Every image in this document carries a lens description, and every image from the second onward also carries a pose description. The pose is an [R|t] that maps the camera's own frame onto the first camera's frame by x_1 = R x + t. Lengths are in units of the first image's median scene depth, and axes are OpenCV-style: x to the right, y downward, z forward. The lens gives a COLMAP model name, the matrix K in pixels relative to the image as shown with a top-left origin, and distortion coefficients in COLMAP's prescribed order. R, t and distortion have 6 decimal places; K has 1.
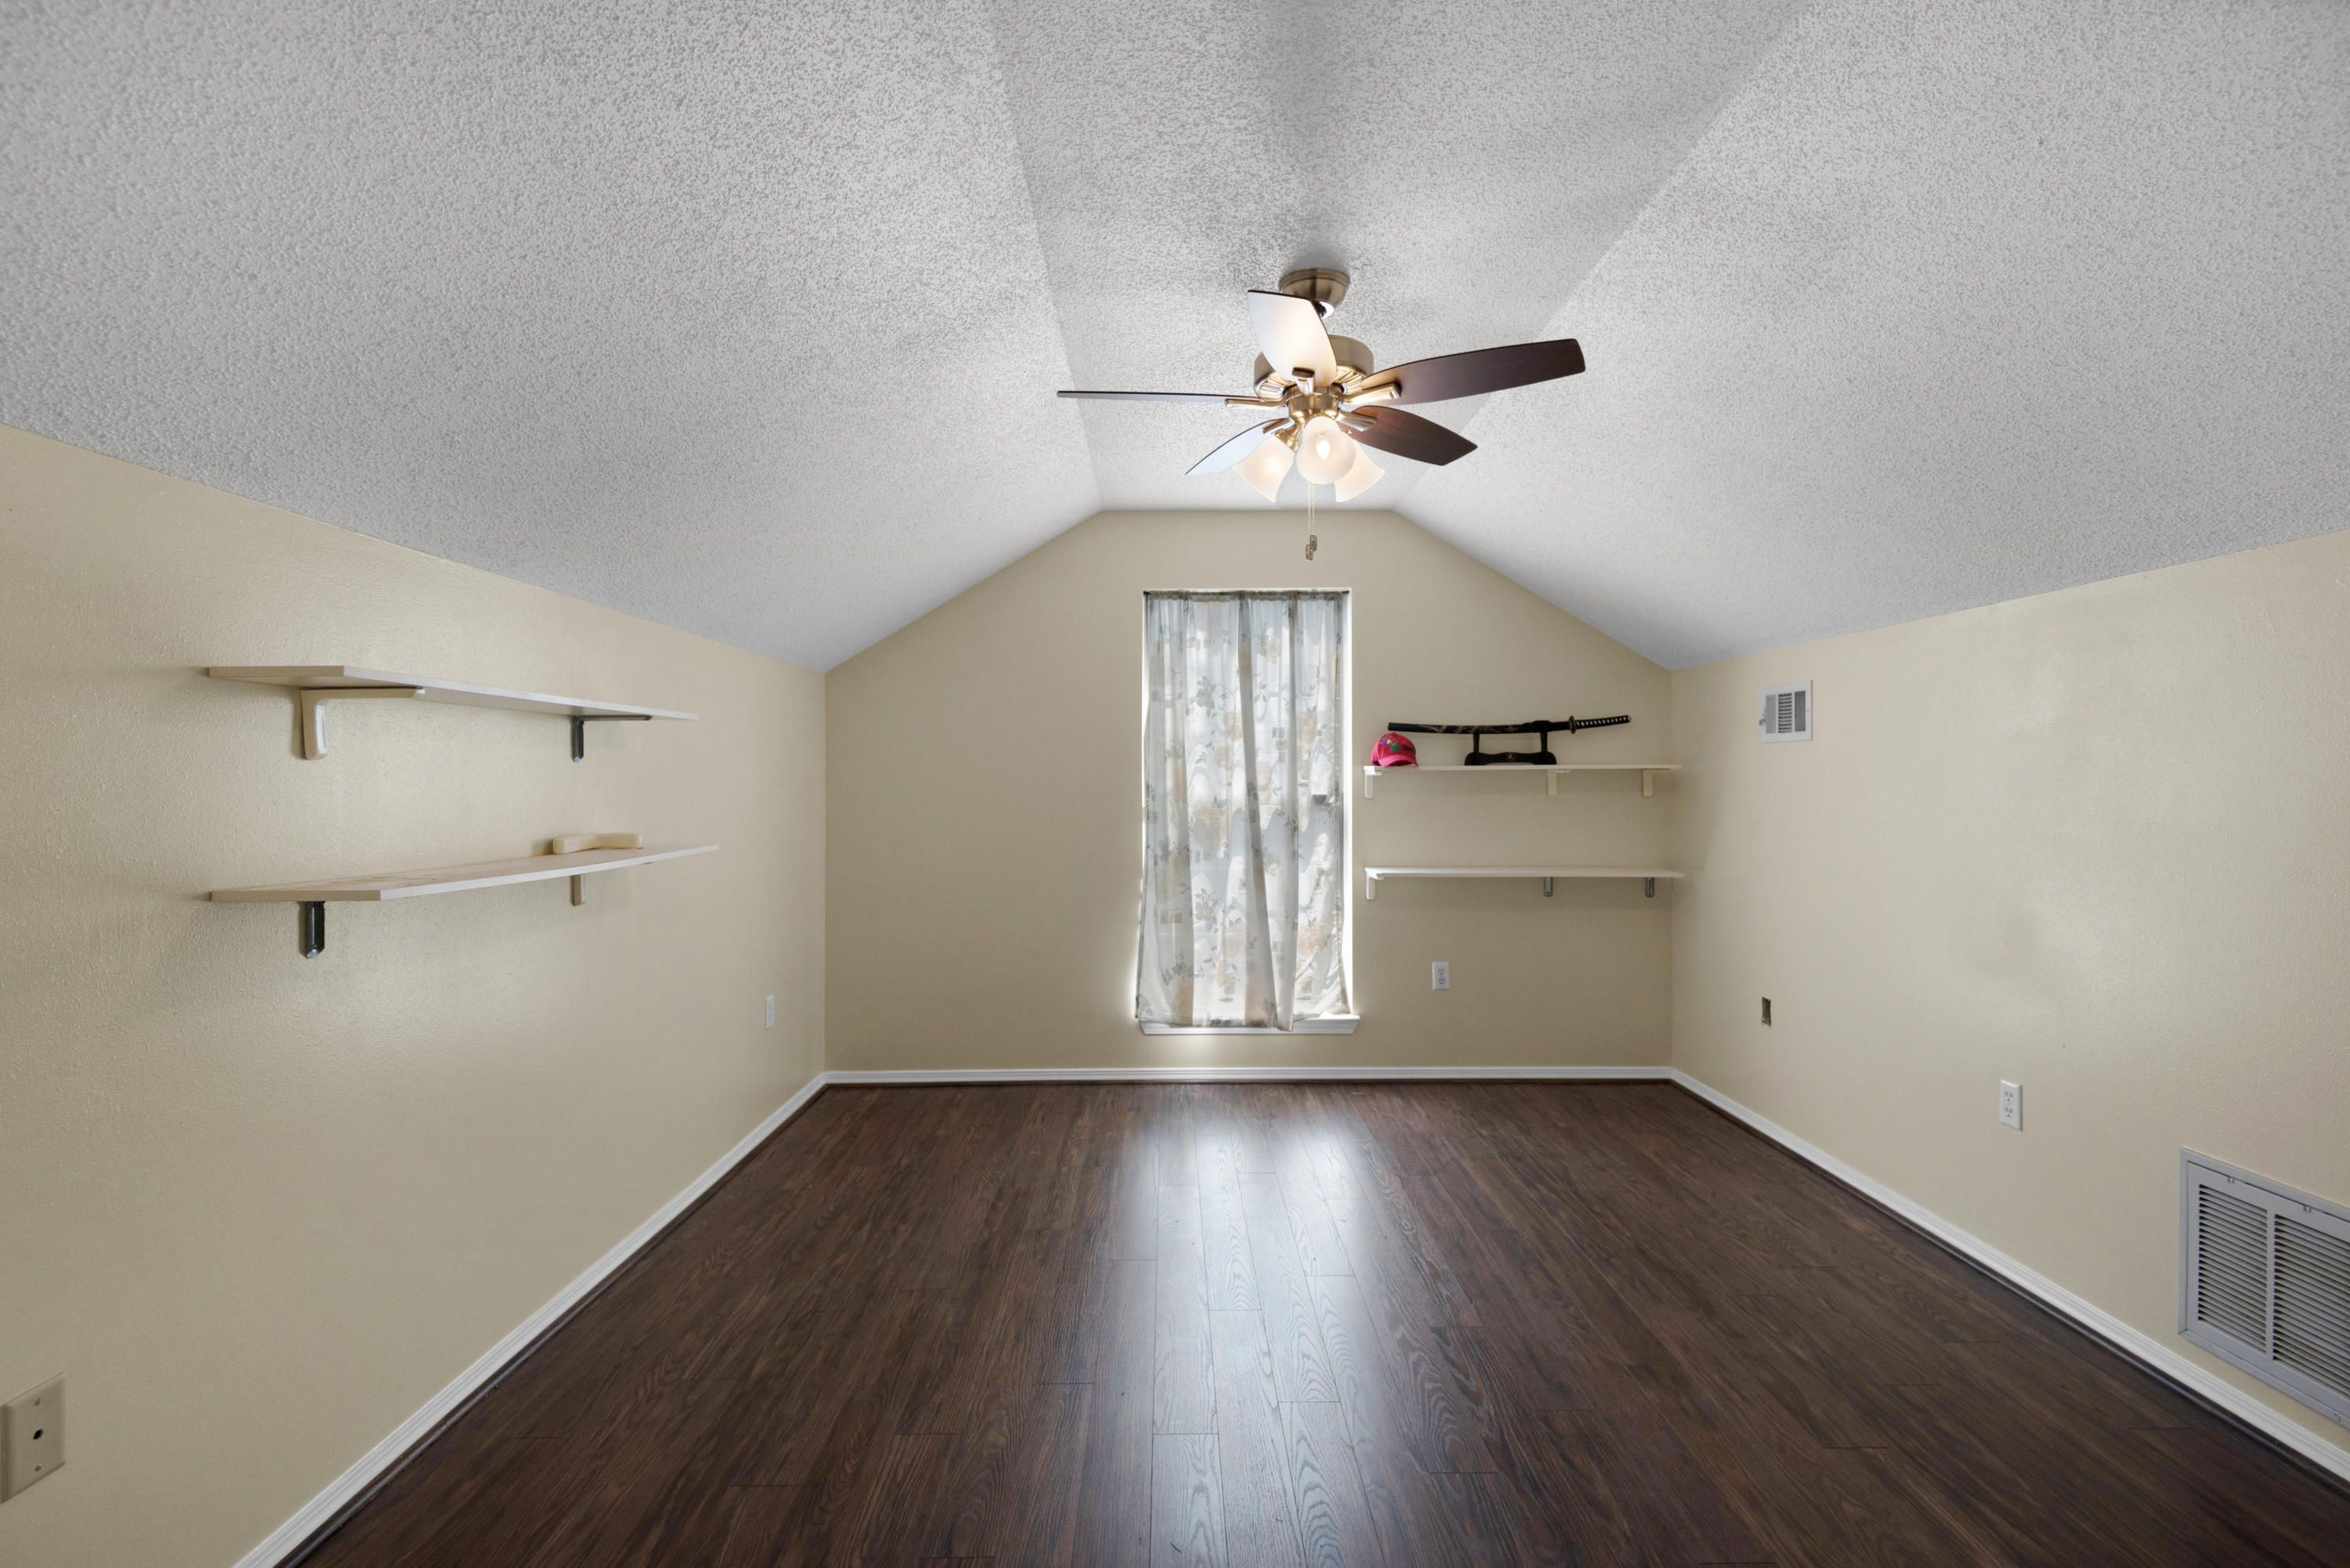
lens RADIAL K [[1067.2, 0, 1146.5], [0, 1067.2, 756.4], [0, 0, 1]] dist [0.037666, -0.021074]
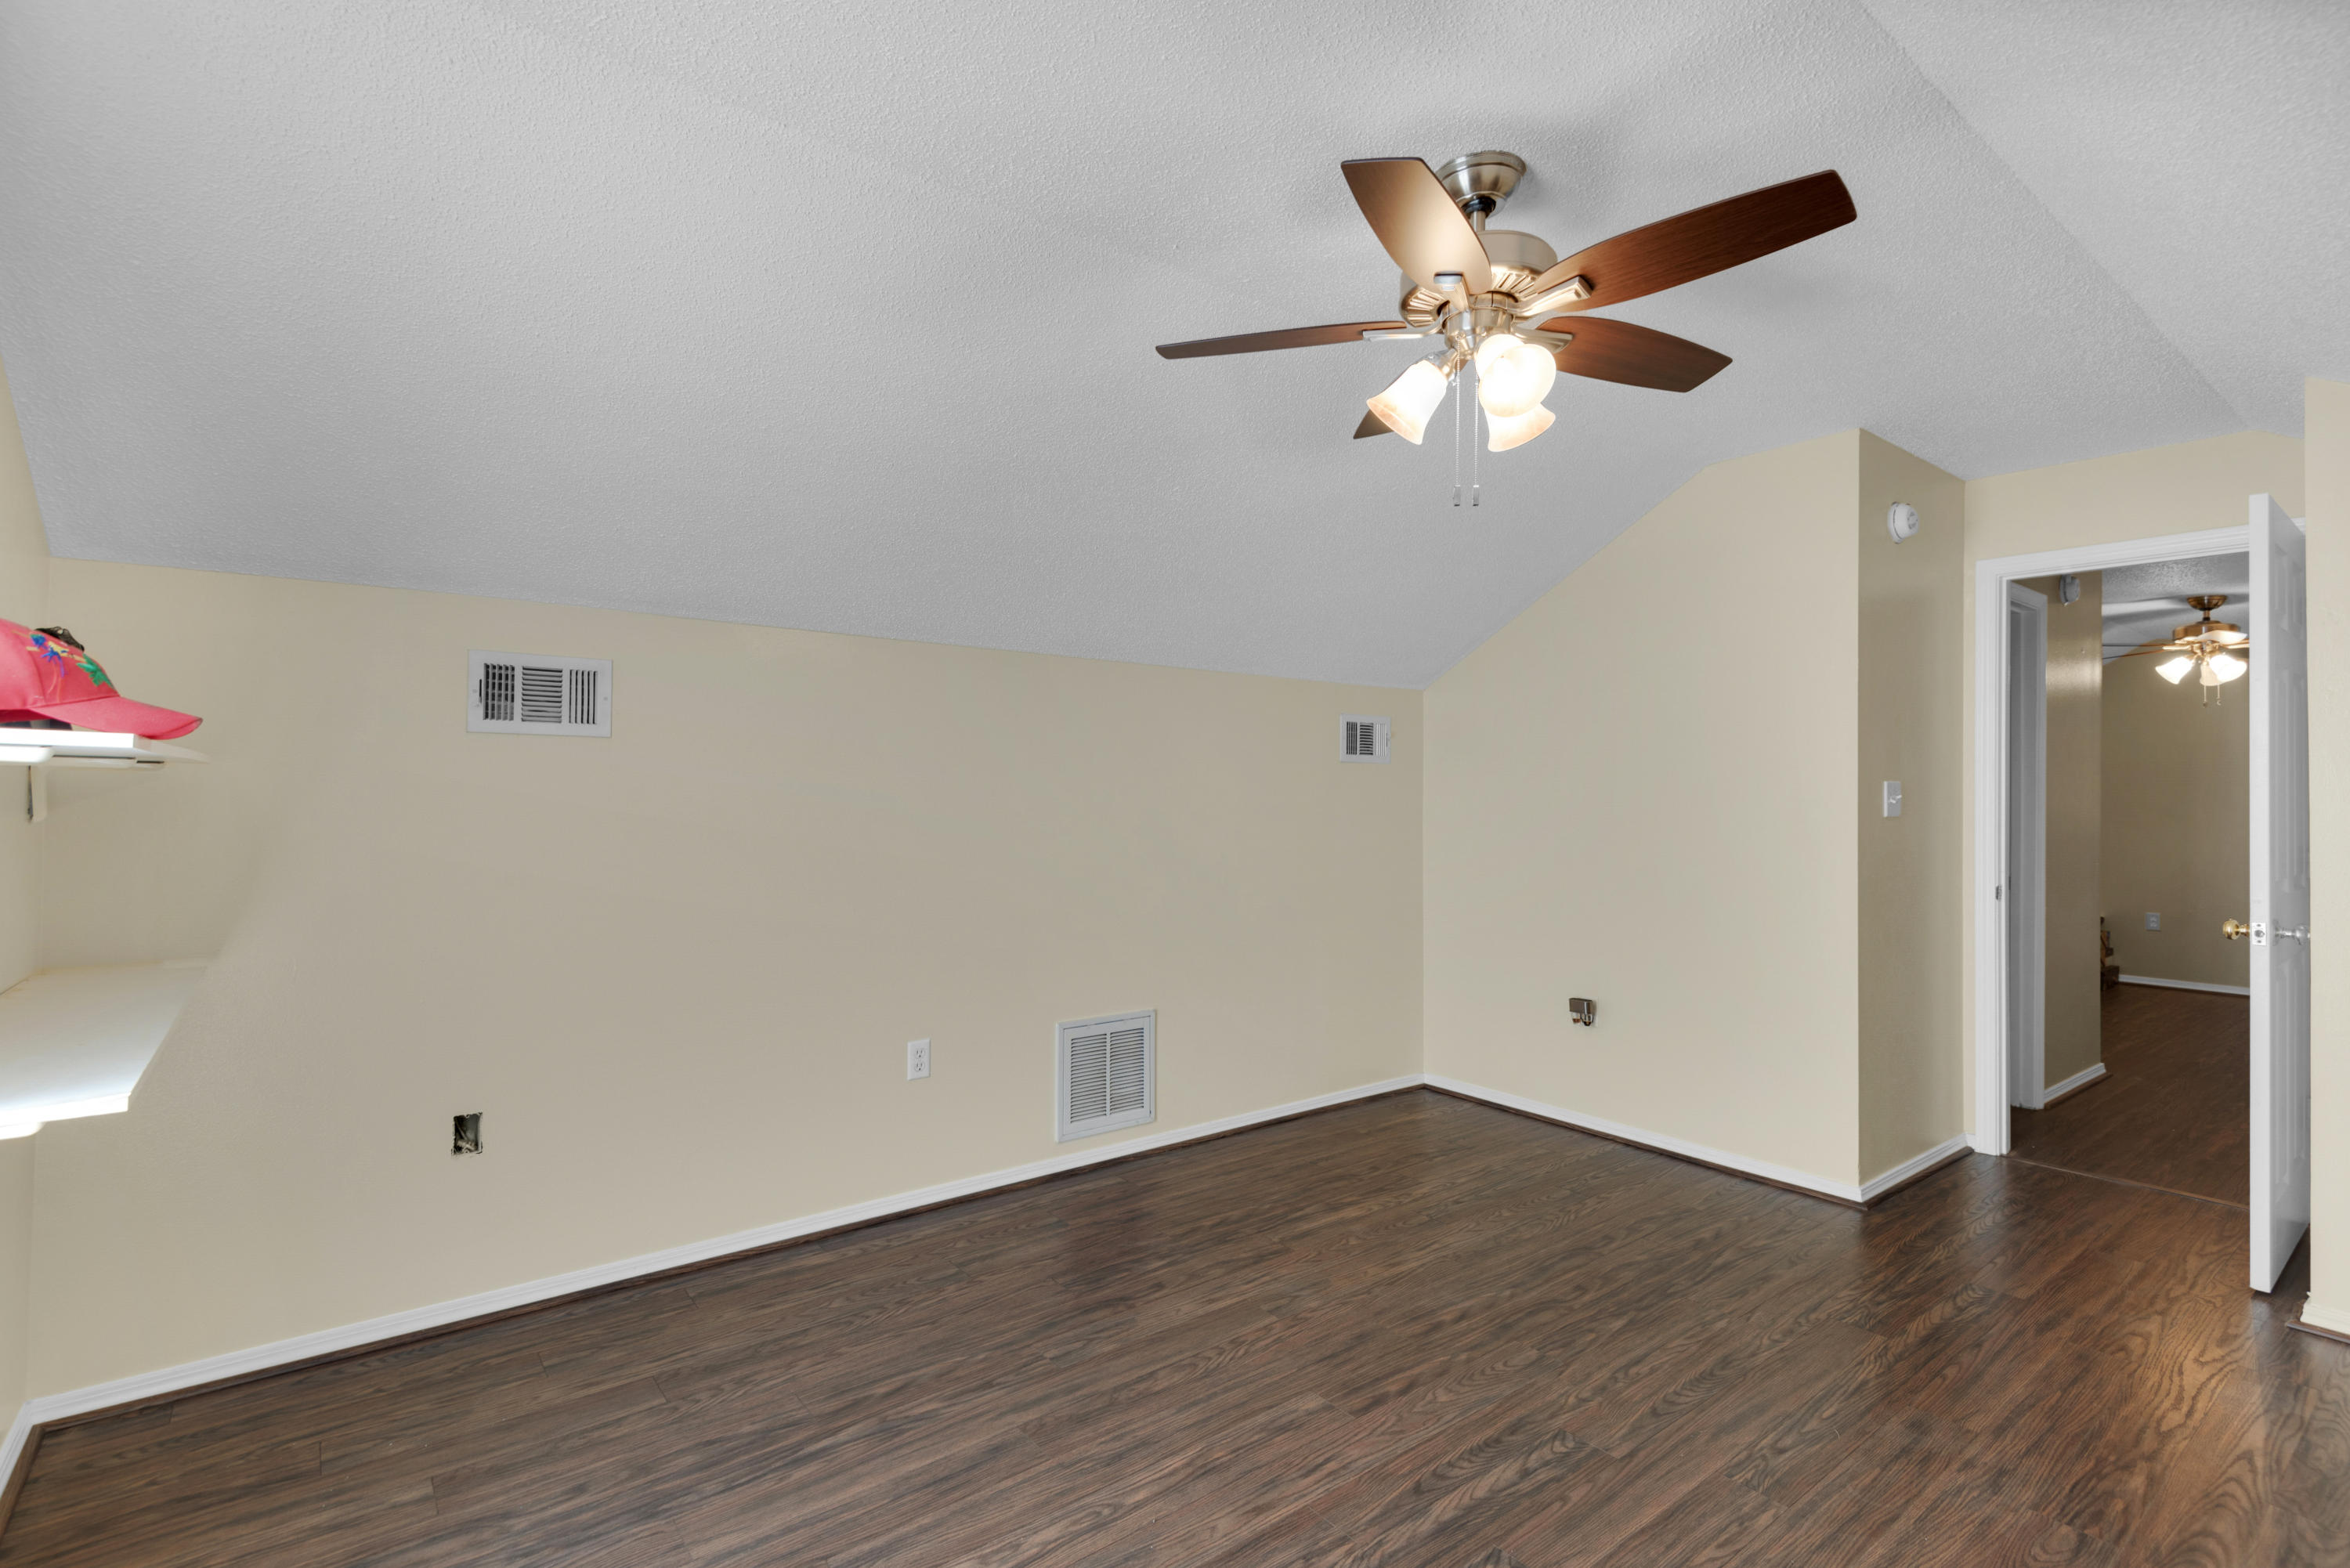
lens RADIAL K [[1041.9, 0, 1168.5], [0, 1041.9, 783.9], [0, 0, 1]] dist [0.041543, -0.035466]
pose [[-0.604686, 0.005082, 0.796447, -0.262600], [-0.019604, 0.999582, -0.021262, 0.031313], [-0.796222, -0.028471, -0.604334, 1.329671]]
